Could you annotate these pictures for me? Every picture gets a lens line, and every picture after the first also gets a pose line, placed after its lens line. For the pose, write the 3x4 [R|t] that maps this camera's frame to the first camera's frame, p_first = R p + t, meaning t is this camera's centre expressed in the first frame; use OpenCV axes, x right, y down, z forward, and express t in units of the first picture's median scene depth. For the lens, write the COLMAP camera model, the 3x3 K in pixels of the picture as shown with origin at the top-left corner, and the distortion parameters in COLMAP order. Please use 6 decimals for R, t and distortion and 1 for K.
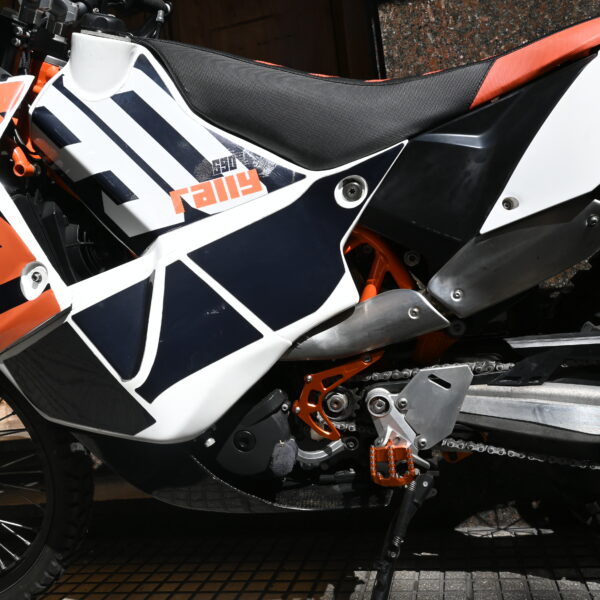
lens RADIAL K [[599.4, 0, 297.6], [0, 599.4, 299.7], [0, 0, 1]] dist [-0.012600, 0.000000]
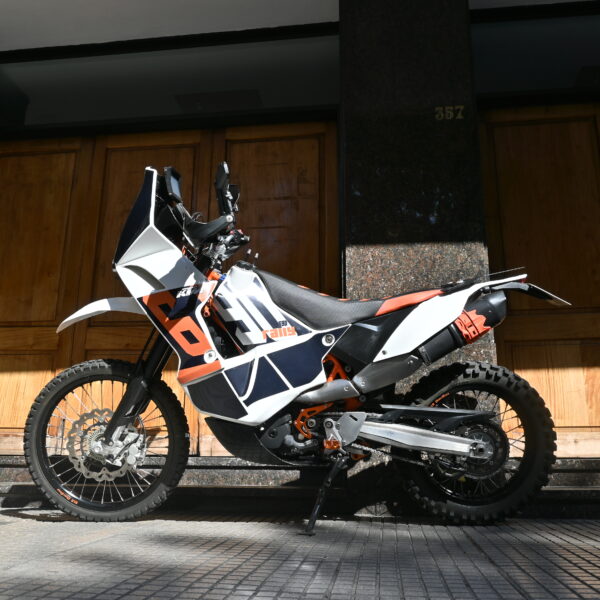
lens RADIAL K [[612.9, 0, 299.2], [0, 612.9, 297.4], [0, 0, 1]] dist [-0.013560, 0.000000]
pose [[0.986121, 0.146122, 0.078829, -0.281613], [-0.127260, 0.970162, -0.206375, 0.215746], [-0.106633, 0.193479, 0.975292, -1.685905]]
